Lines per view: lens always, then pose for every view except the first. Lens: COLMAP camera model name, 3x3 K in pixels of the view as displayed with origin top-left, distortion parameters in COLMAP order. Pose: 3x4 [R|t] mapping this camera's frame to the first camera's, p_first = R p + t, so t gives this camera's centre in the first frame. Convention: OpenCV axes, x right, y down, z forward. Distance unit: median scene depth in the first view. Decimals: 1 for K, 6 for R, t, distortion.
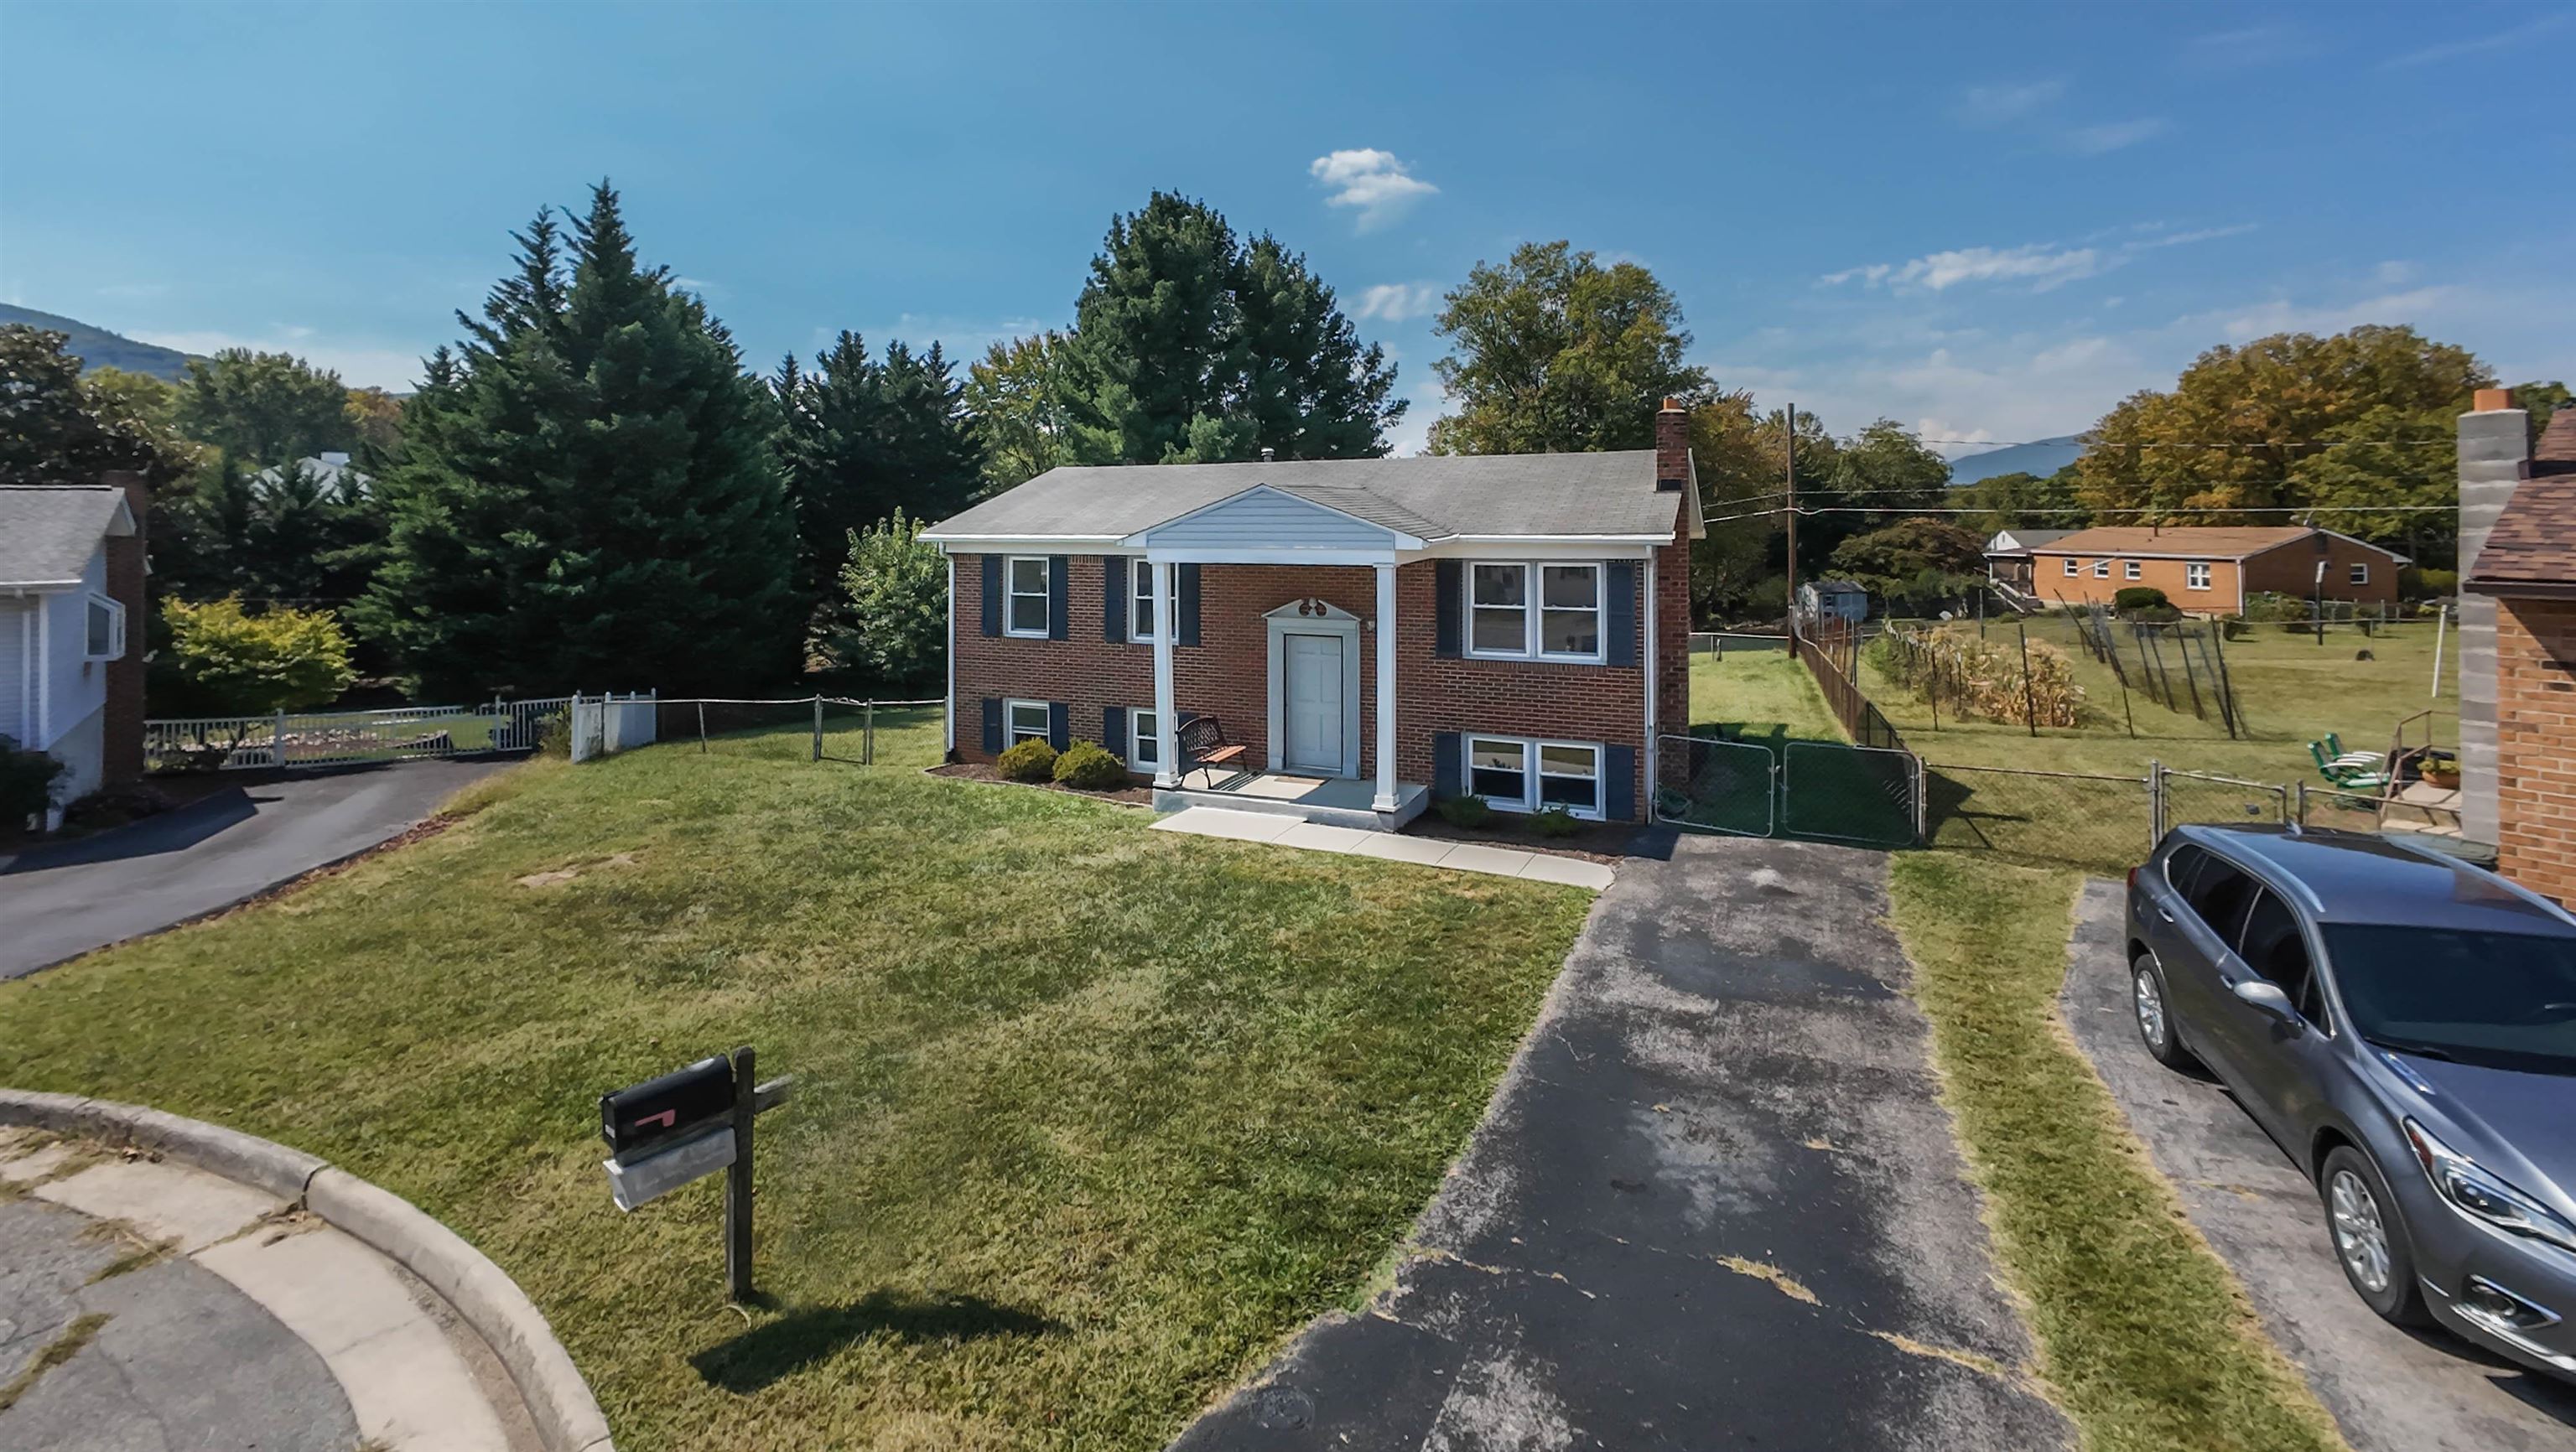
lens RADIAL K [[1107.6, 0, 1250.5], [0, 1107.6, 510.7], [0, 0, 1]] dist [0.002522, -0.000021]
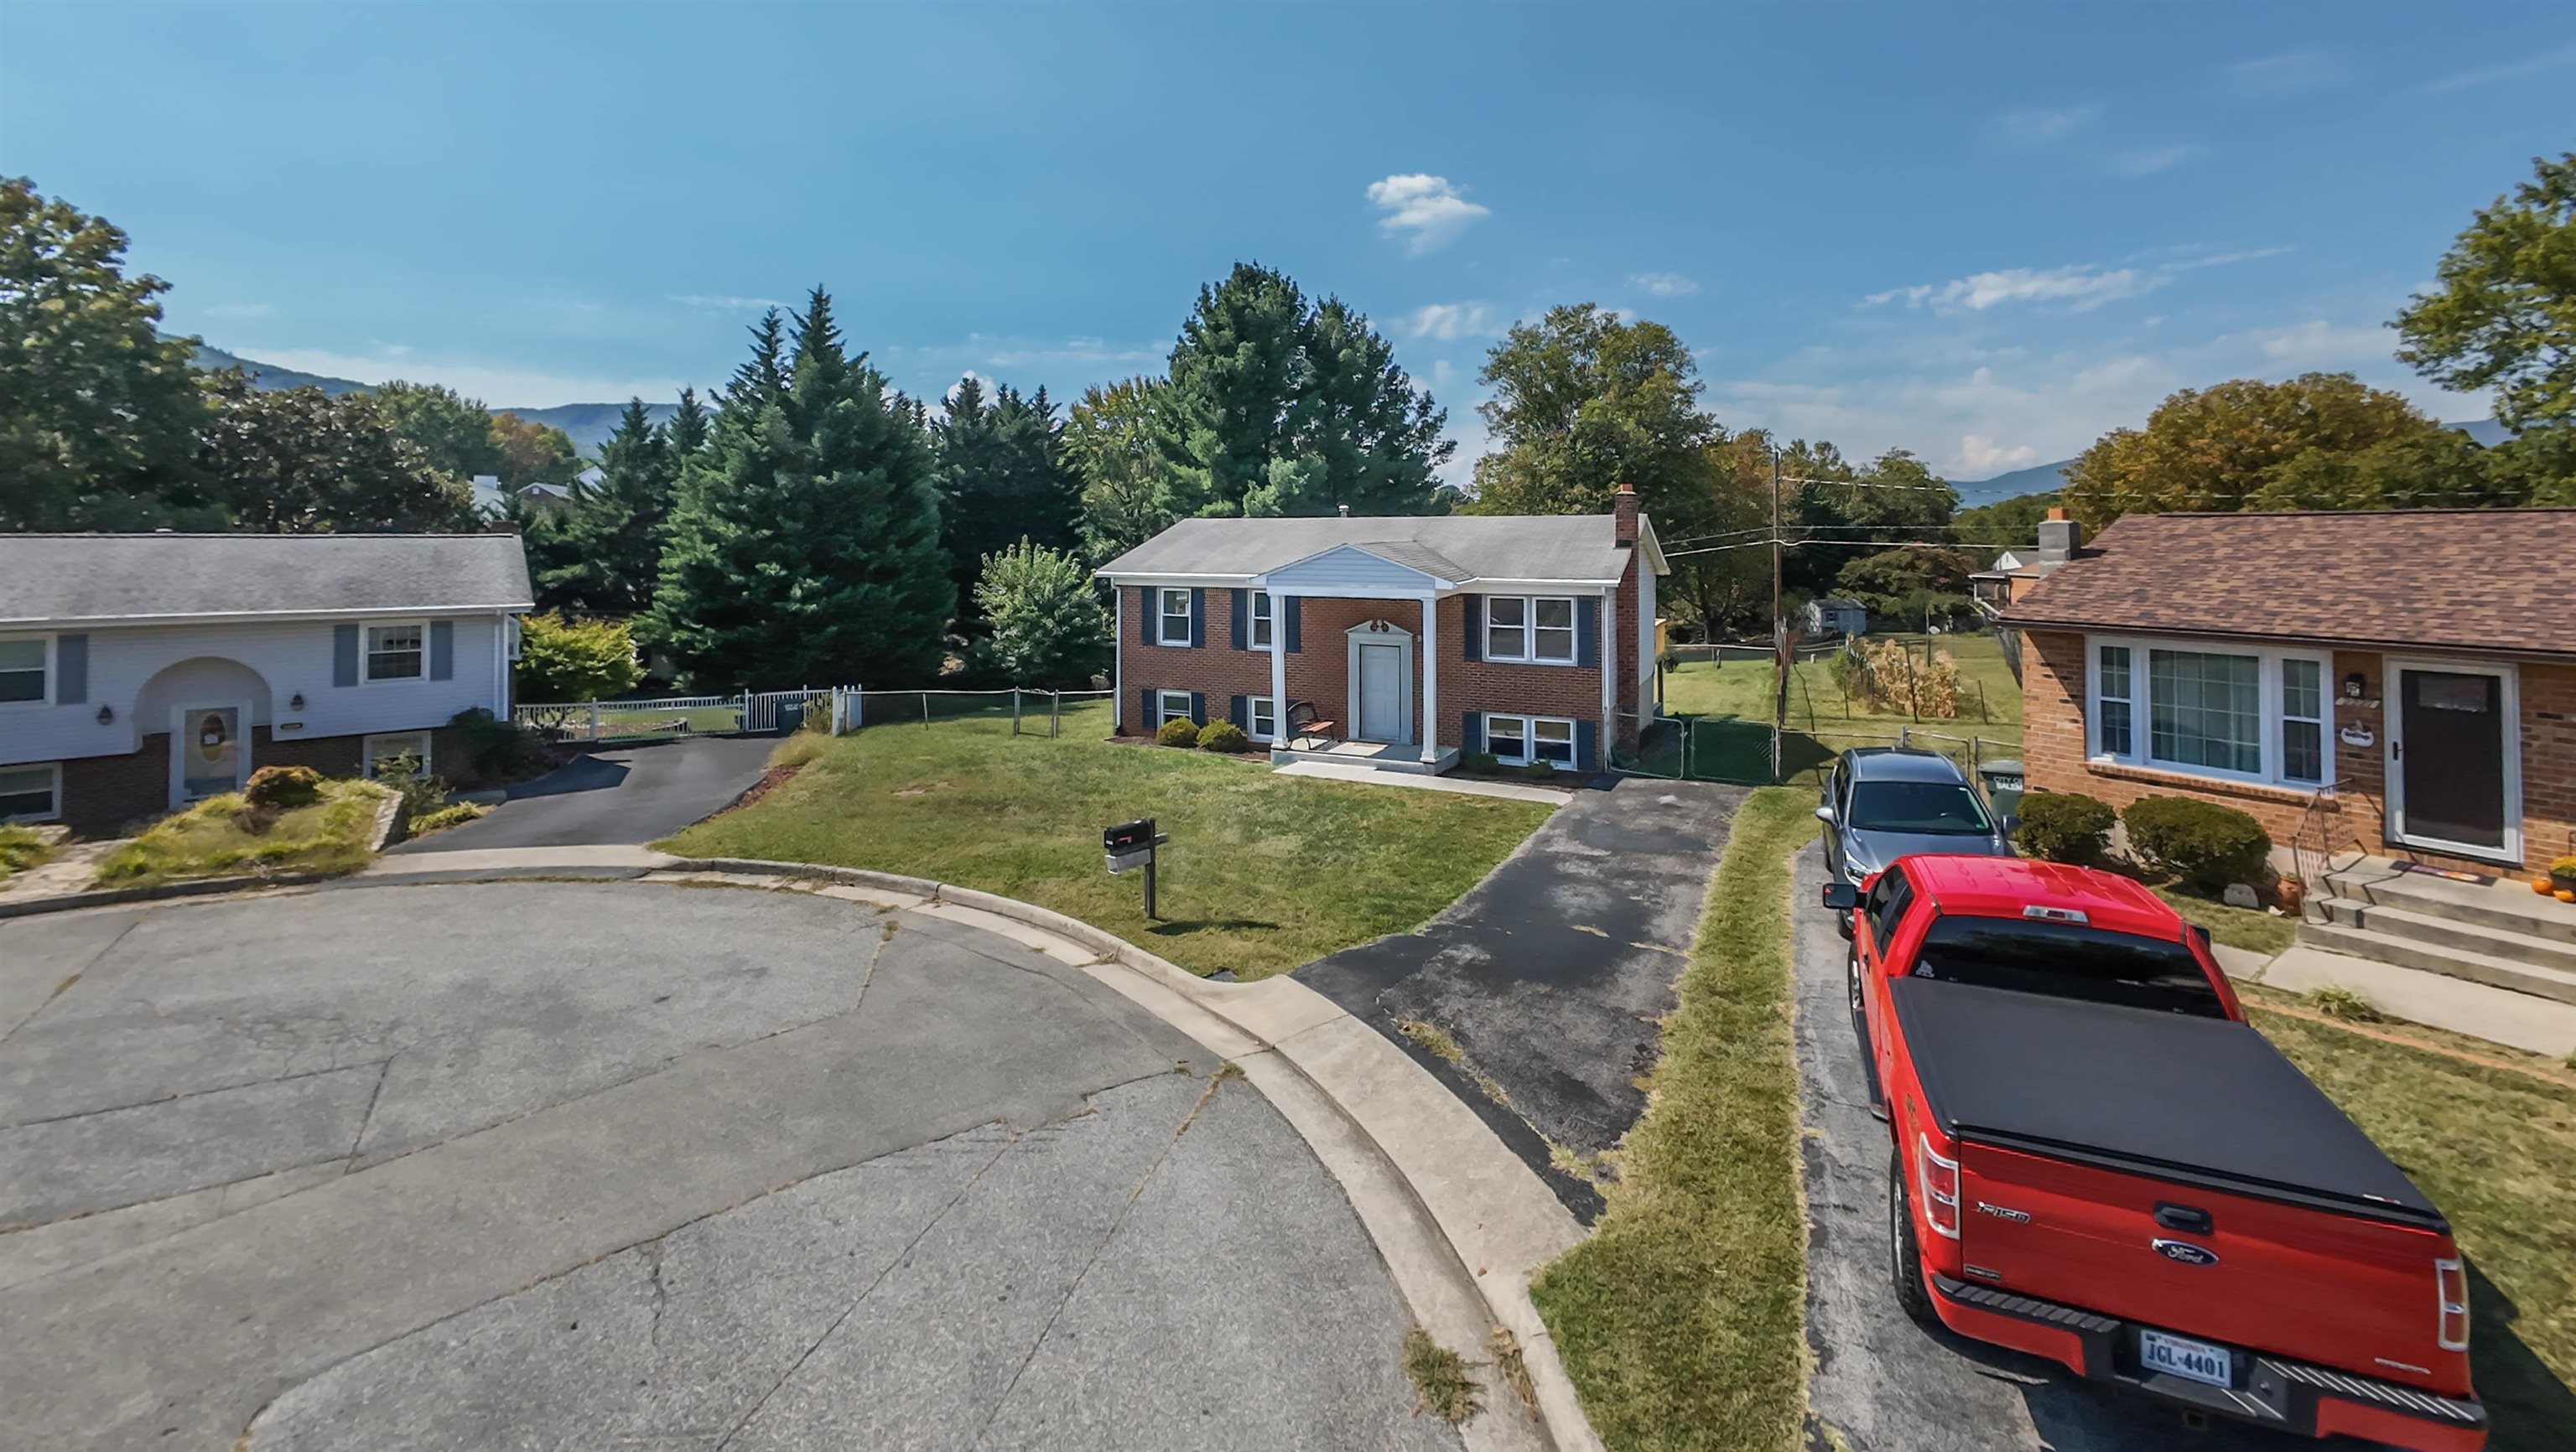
lens RADIAL K [[1070.7, 0, 1293.6], [0, 1070.7, 514.1], [0, 0, 1]] dist [0.001314, 0.000189]
pose [[0.999899, 0.002753, -0.013920, -0.018351], [-0.002884, 0.999952, -0.009389, -0.022565], [0.013893, 0.009428, 0.999859, -0.199161]]
